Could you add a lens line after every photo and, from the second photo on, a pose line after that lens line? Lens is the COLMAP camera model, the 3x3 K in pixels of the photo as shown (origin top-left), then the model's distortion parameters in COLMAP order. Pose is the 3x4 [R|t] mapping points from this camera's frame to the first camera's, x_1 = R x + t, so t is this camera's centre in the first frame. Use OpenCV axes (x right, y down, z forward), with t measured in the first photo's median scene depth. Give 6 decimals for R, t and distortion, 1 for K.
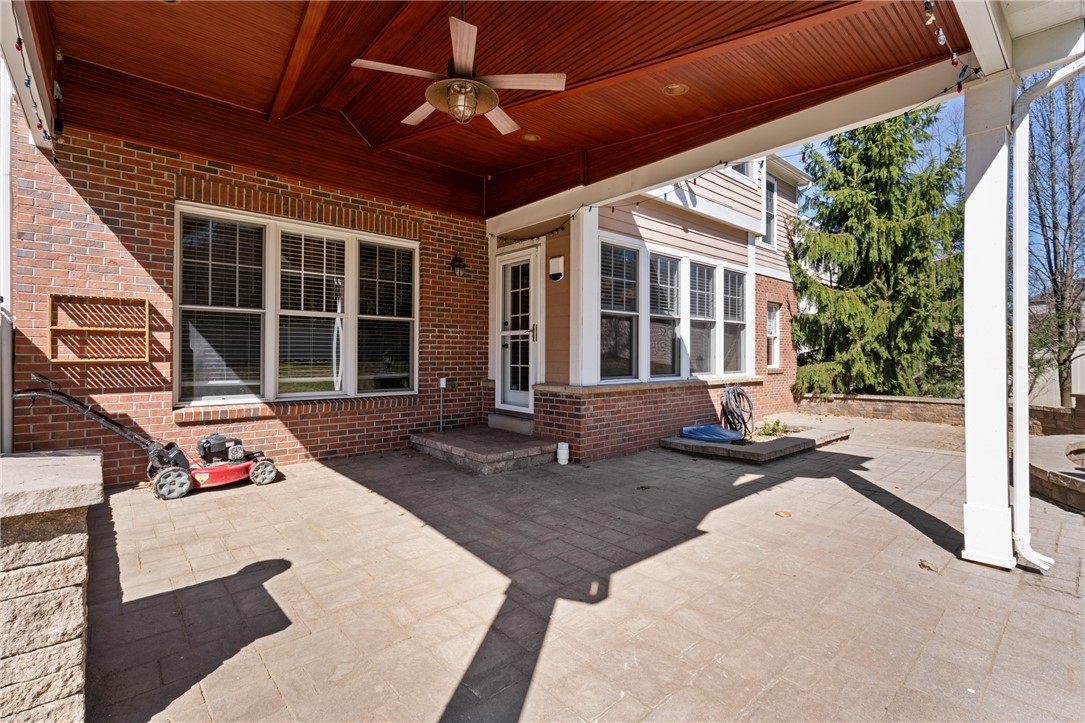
lens RADIAL K [[495.0, 0, 542.6], [0, 495.0, 356.3], [0, 0, 1]] dist [-0.000599, -0.000015]
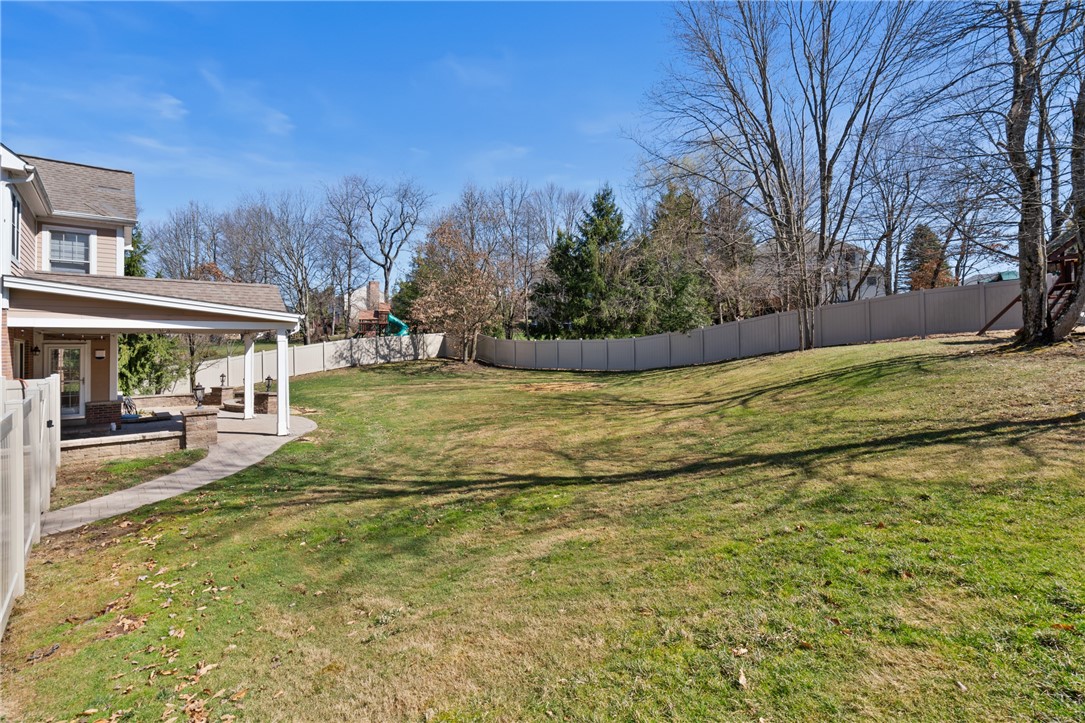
lens RADIAL K [[495.0, 0, 542.4], [0, 495.0, 353.7], [0, 0, 1]] dist [-0.000599, -0.000015]
pose [[0.015983, -0.008937, 0.999832, -1.604121], [0.002001, 0.999958, 0.008906, -0.132902], [-0.999870, 0.001858, 0.016001, -0.834387]]
